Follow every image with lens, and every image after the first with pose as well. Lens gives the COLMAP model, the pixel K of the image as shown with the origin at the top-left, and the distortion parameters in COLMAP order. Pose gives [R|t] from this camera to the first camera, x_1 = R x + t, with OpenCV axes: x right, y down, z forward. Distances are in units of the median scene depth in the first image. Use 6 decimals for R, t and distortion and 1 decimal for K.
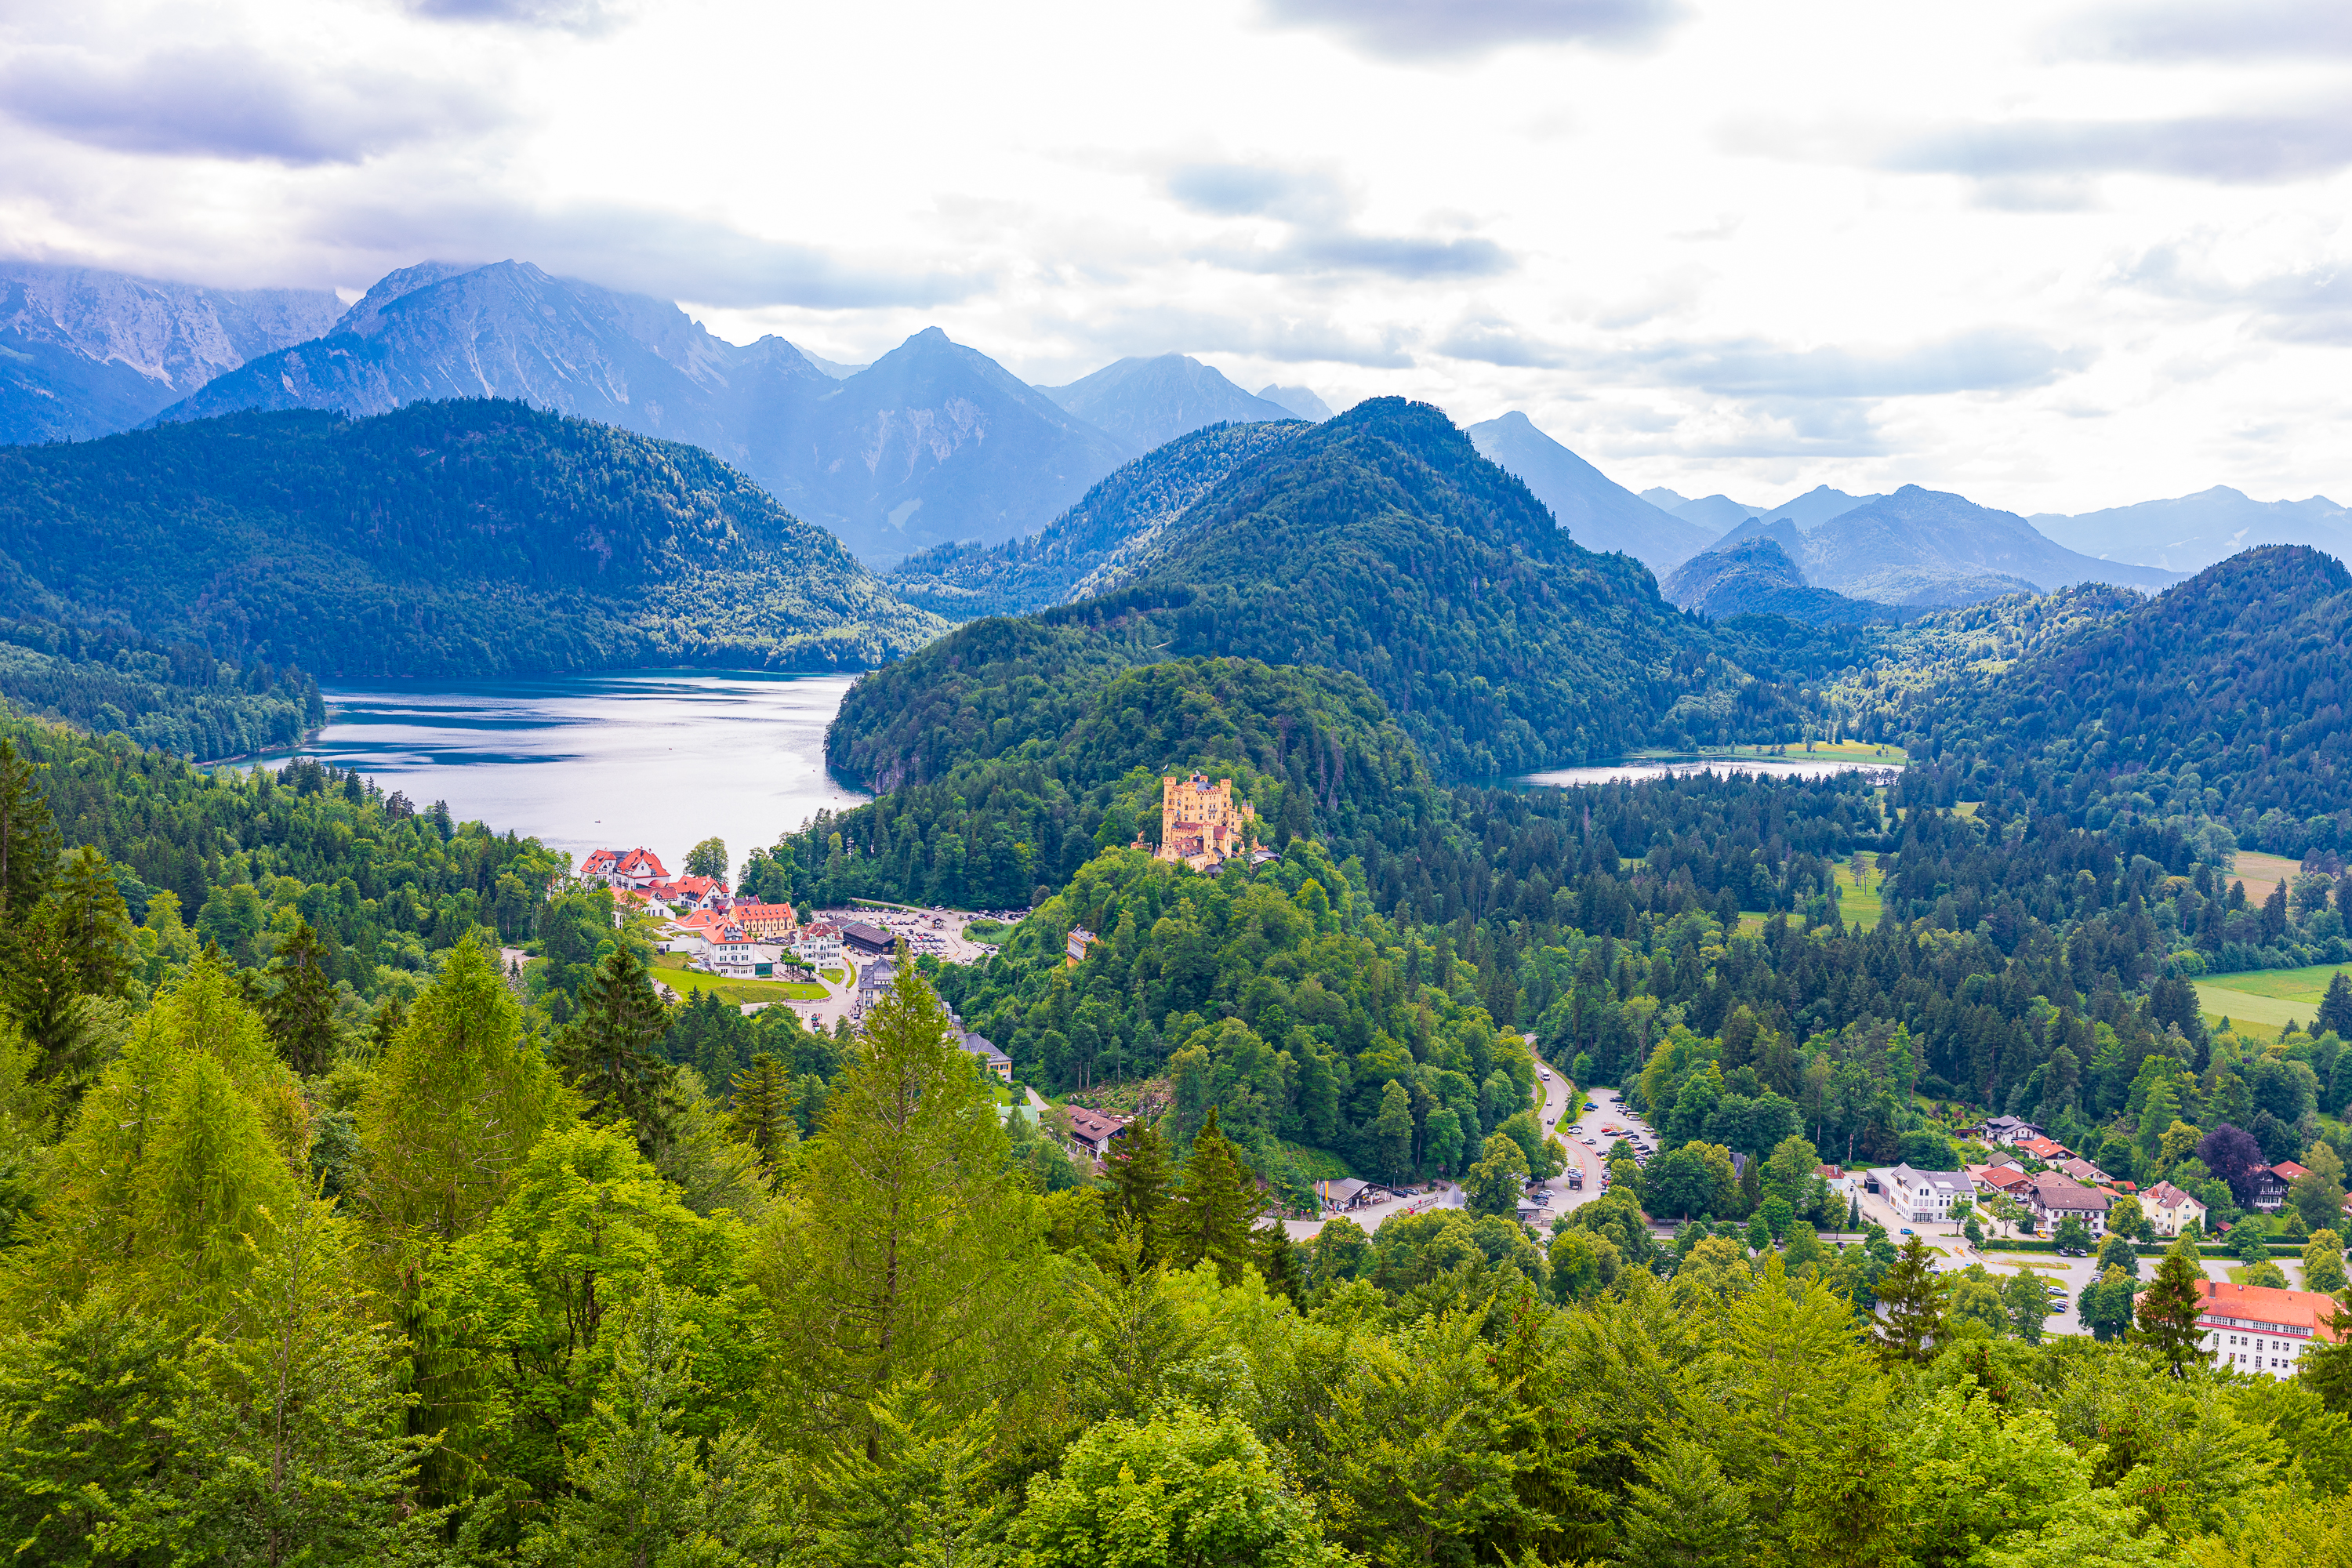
lens RADIAL K [[2536.4, 0, 1170.6], [0, 2536.4, 784.6], [0, 0, 1]] dist [-0.021510, 0.000000]
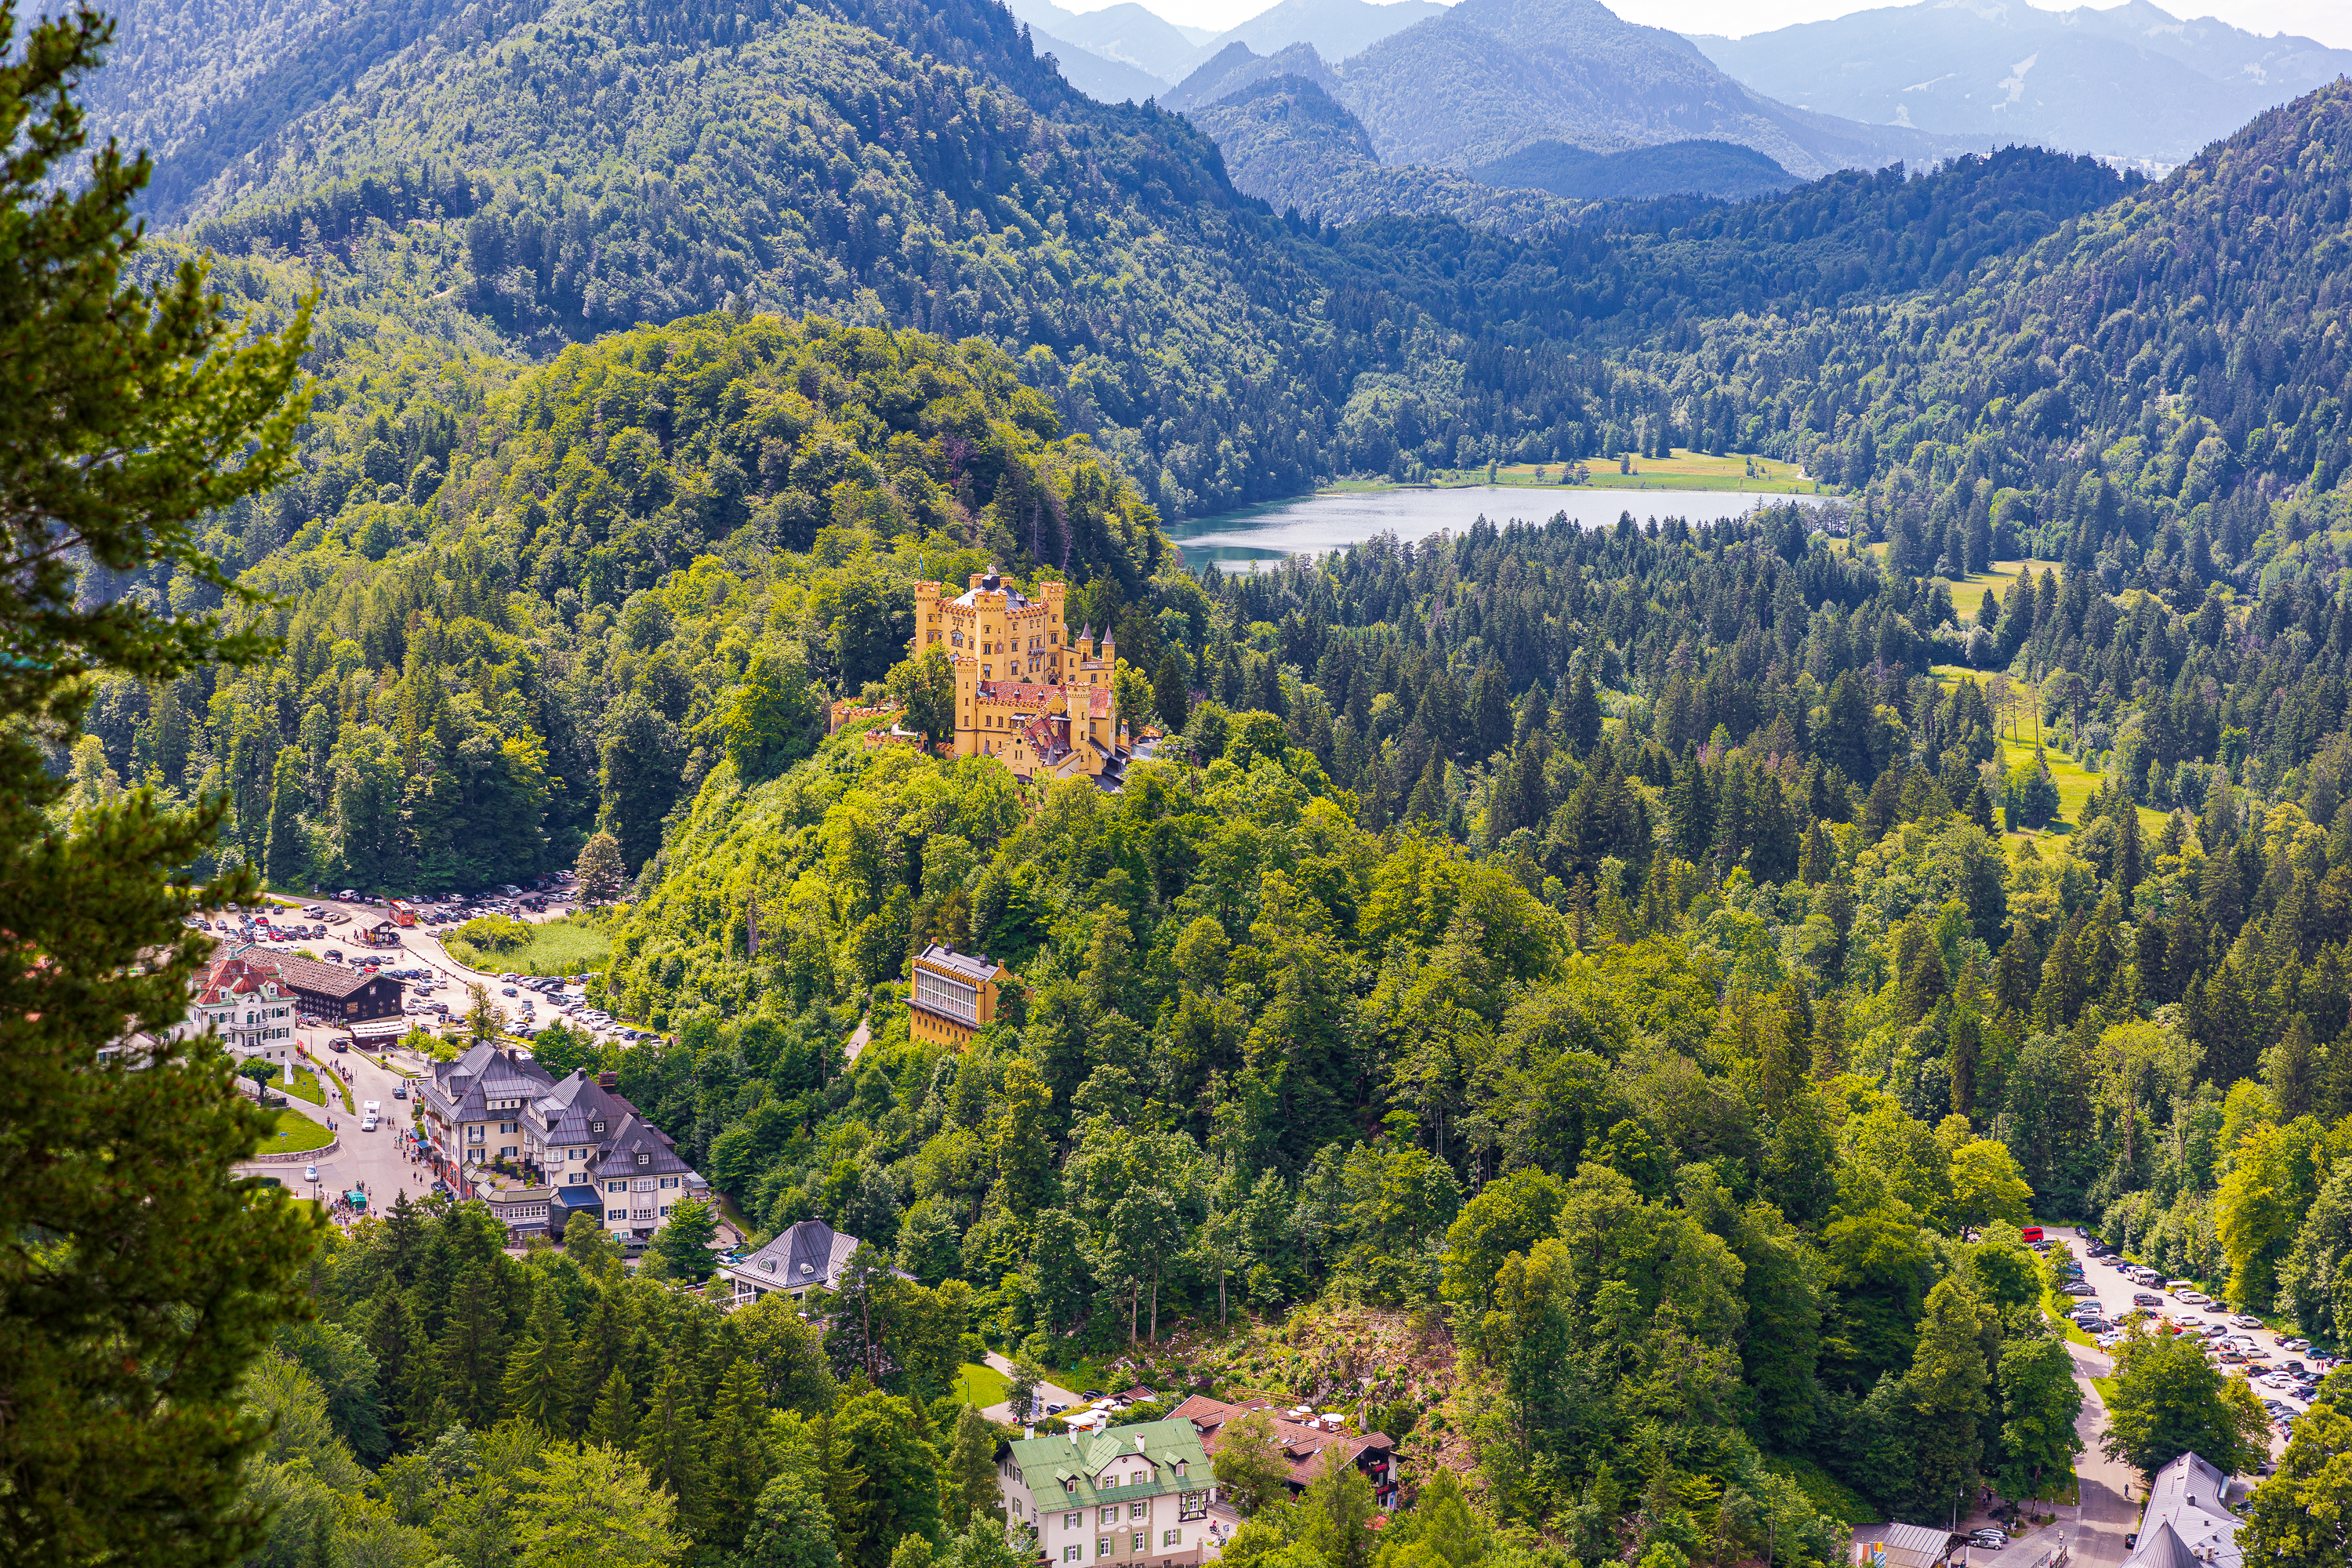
lens RADIAL K [[4602.9, 0, 1174.9], [0, 4602.9, 781.4], [0, 0, 1]] dist [-0.019106, 0.000000]
pose [[0.966675, -0.047640, 0.251534, -0.083662], [0.034746, 0.997856, 0.055458, -0.005753], [-0.253637, -0.044870, 0.966258, 0.102578]]
